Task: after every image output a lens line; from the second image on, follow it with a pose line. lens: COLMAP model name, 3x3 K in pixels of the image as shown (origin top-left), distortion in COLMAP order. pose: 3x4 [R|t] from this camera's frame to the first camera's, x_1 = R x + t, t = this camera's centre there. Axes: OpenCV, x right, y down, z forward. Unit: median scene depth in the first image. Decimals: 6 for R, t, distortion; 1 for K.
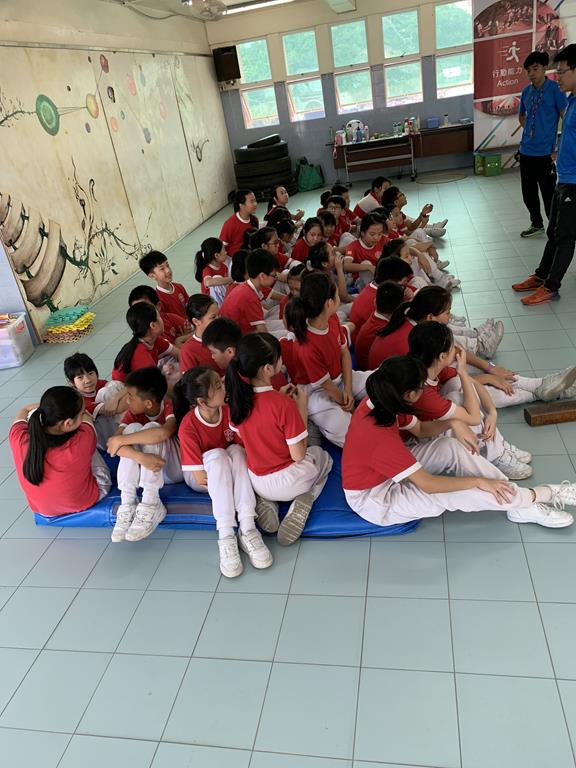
lens RADIAL K [[601.5, 0, 291.2], [0, 601.5, 382.7], [0, 0, 1]] dist [-0.000572, -0.006973]
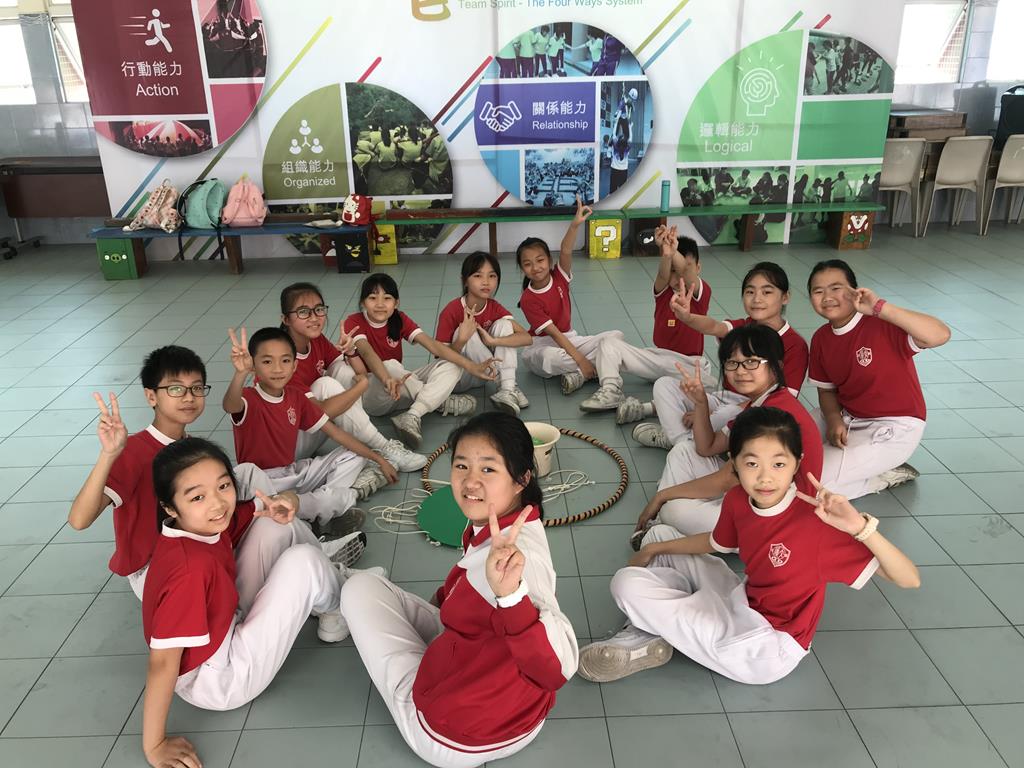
lens RADIAL K [[822.4, 0, 511.4], [0, 822.4, 383.2], [0, 0, 1]] dist [0.026174, -0.006732]
pose [[0.971386, 0.052002, 0.231743, 0.513994], [-0.028653, 0.994268, -0.103006, -0.215037], [-0.235772, 0.093418, 0.967308, 0.326663]]
